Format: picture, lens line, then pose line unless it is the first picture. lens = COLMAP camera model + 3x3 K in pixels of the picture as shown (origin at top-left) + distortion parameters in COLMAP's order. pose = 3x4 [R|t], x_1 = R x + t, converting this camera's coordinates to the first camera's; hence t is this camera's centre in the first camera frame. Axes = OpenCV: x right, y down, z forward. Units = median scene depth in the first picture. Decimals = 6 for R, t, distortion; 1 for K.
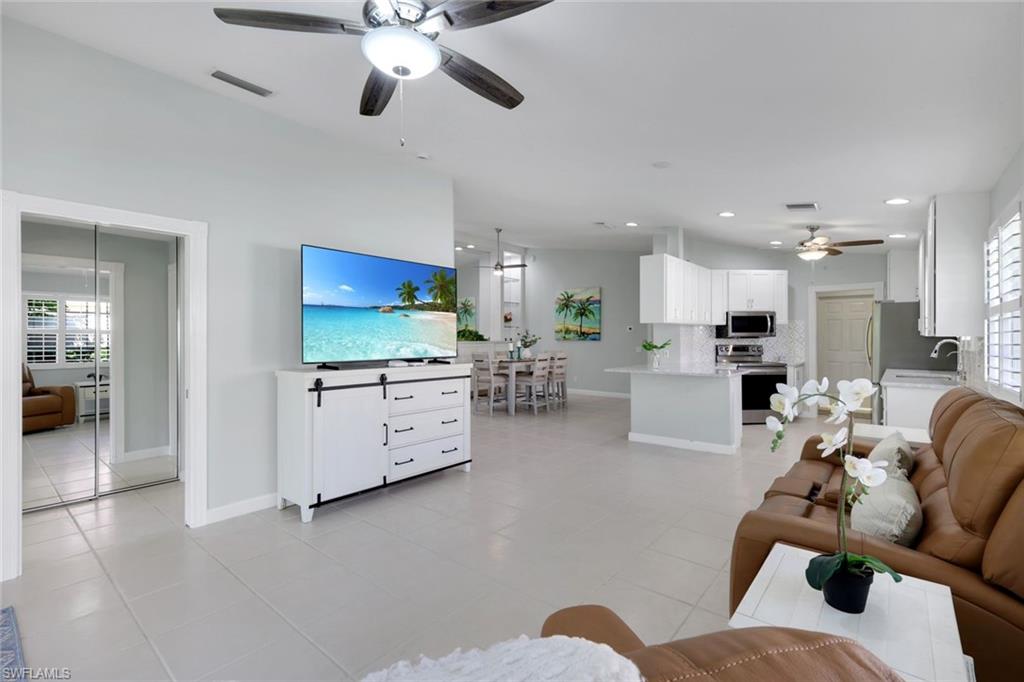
lens RADIAL K [[455.8, 0, 508.0], [0, 455.8, 337.9], [0, 0, 1]] dist [0.005226, -0.000182]
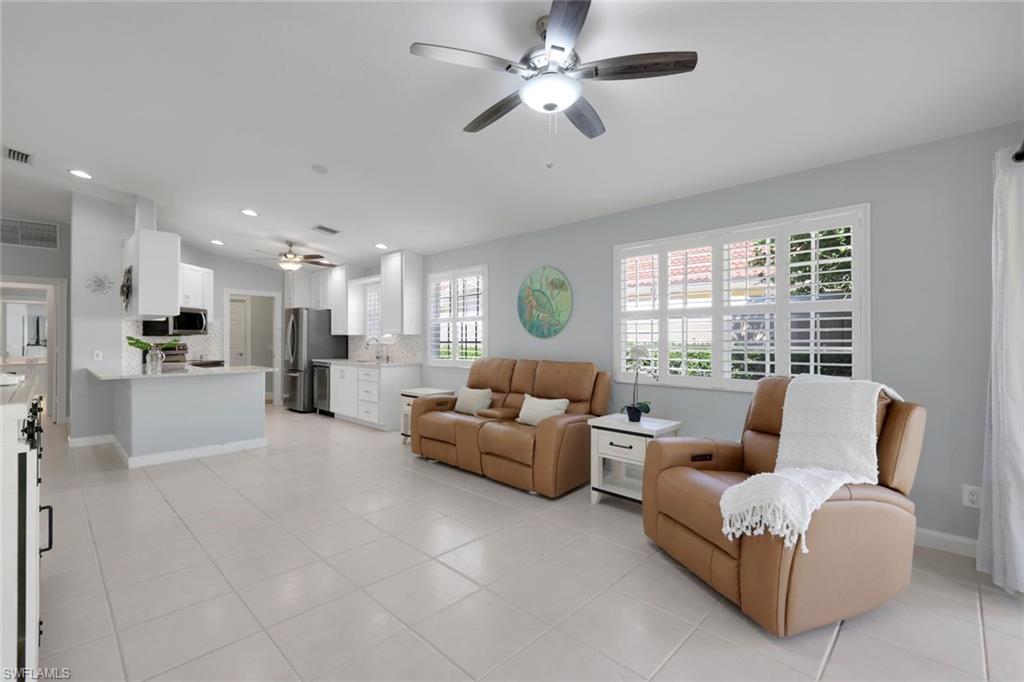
lens RADIAL K [[455.8, 0, 512.2], [0, 455.8, 339.4], [0, 0, 1]] dist [0.005226, -0.000182]
pose [[0.073981, 0.000988, 0.997259, -0.332197], [0.001122, 0.999999, -0.001074, 0.008599], [-0.997259, 0.001199, 0.073980, 0.227477]]
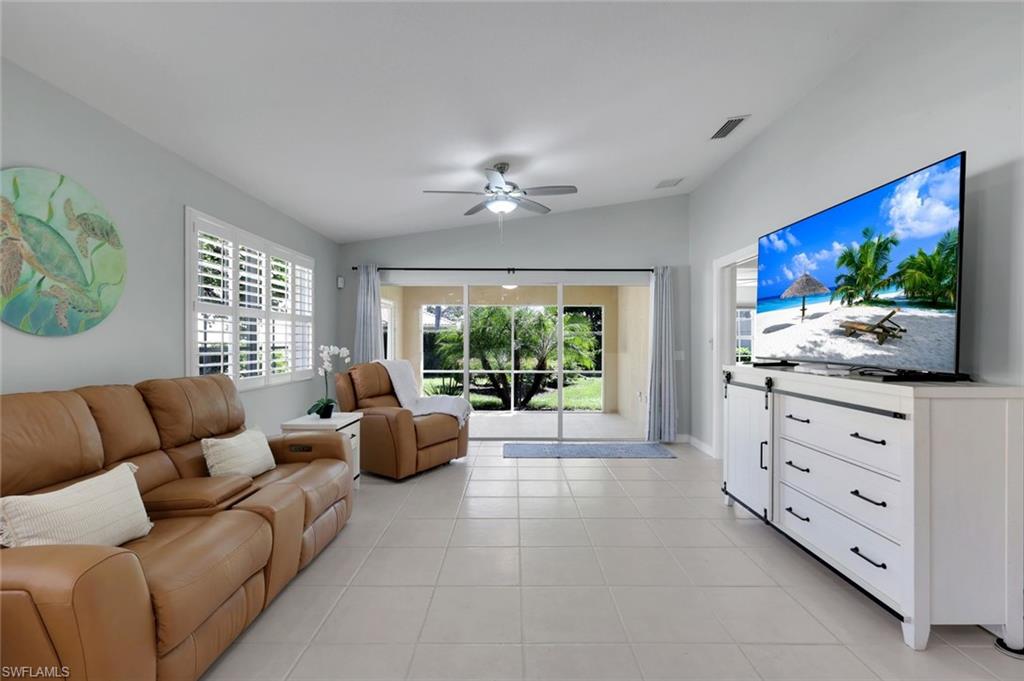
lens RADIAL K [[455.8, 0, 515.6], [0, 455.8, 344.7], [0, 0, 1]] dist [0.005226, -0.000182]
pose [[-0.763333, 0.004045, -0.645993, 0.256993], [-0.000680, 0.999975, 0.007066, 0.009021], [0.646005, 0.005833, -0.763311, 0.615098]]
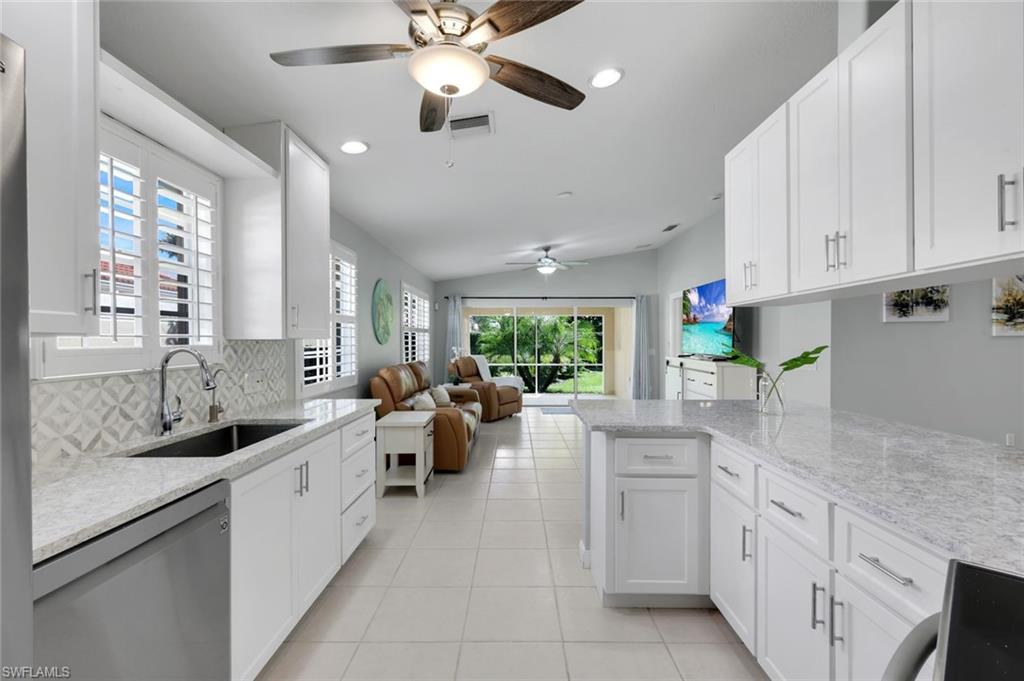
lens RADIAL K [[455.8, 0, 511.9], [0, 455.8, 340.6], [0, 0, 1]] dist [0.005226, -0.000182]
pose [[-0.769218, 0.004221, -0.638973, 0.576353], [0.002984, 0.999991, 0.003014, -0.001106], [0.638979, 0.000412, -0.769224, 0.874193]]
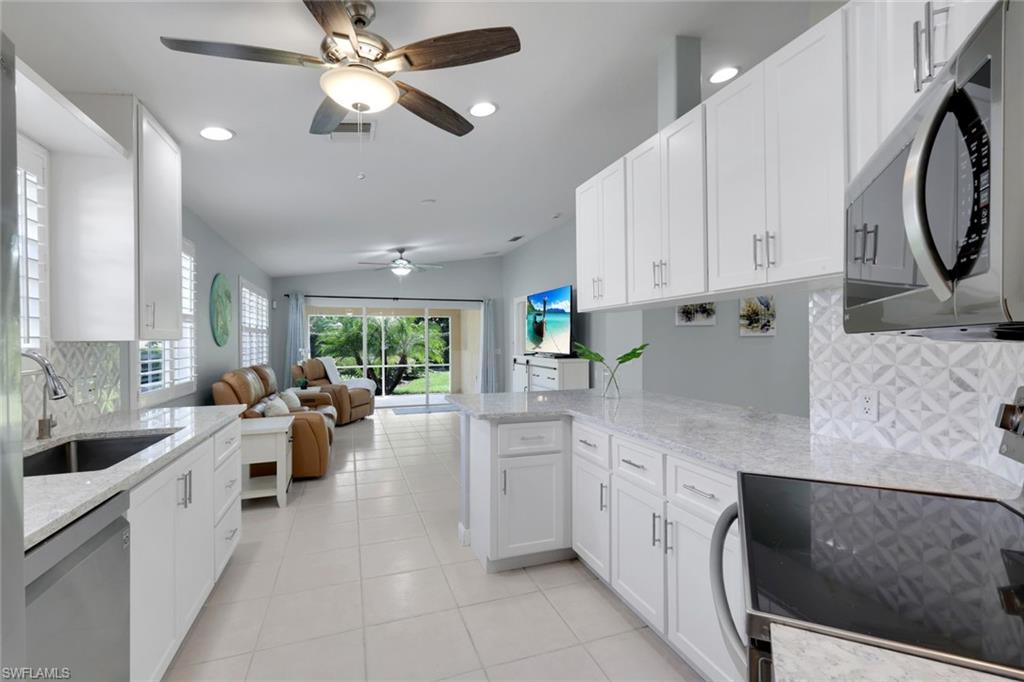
lens RADIAL K [[455.8, 0, 511.6], [0, 455.8, 338.2], [0, 0, 1]] dist [0.005226, -0.000182]
pose [[-0.501995, 0.001703, -0.864869, 0.622815], [0.007076, 0.999973, -0.002138, -0.000873], [0.864842, -0.007193, -0.501993, 0.870918]]
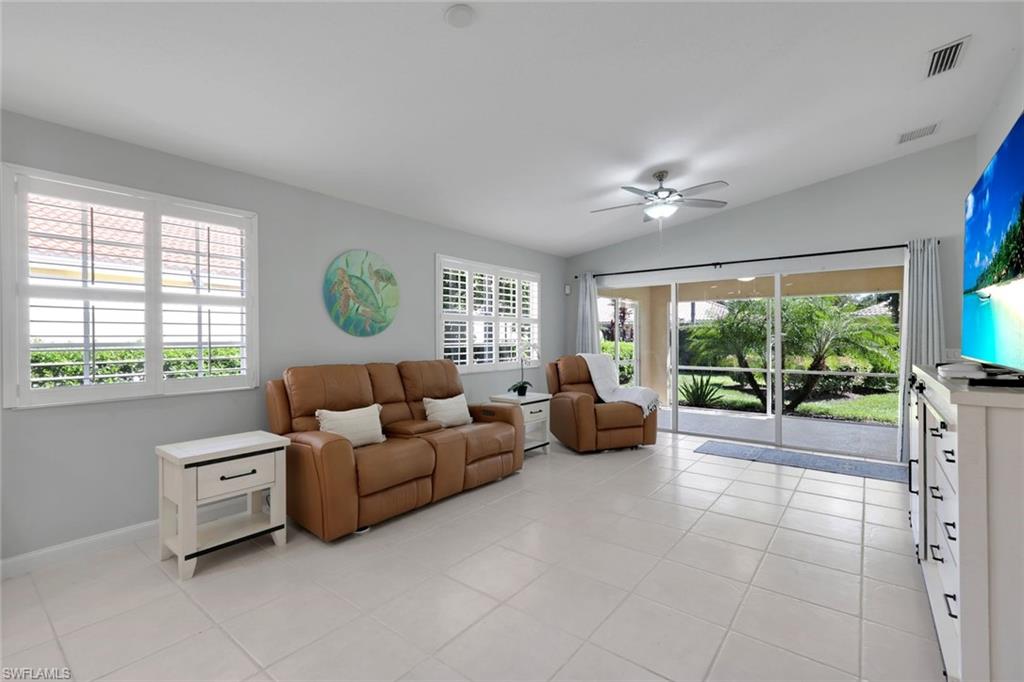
lens RADIAL K [[455.8, 0, 514.0], [0, 455.8, 339.7], [0, 0, 1]] dist [0.005226, -0.000182]
pose [[-0.999430, 0.005252, -0.033333, 0.137962], [0.005173, 0.999984, 0.002461, 0.009519], [0.033345, 0.002287, -0.999441, 0.752245]]
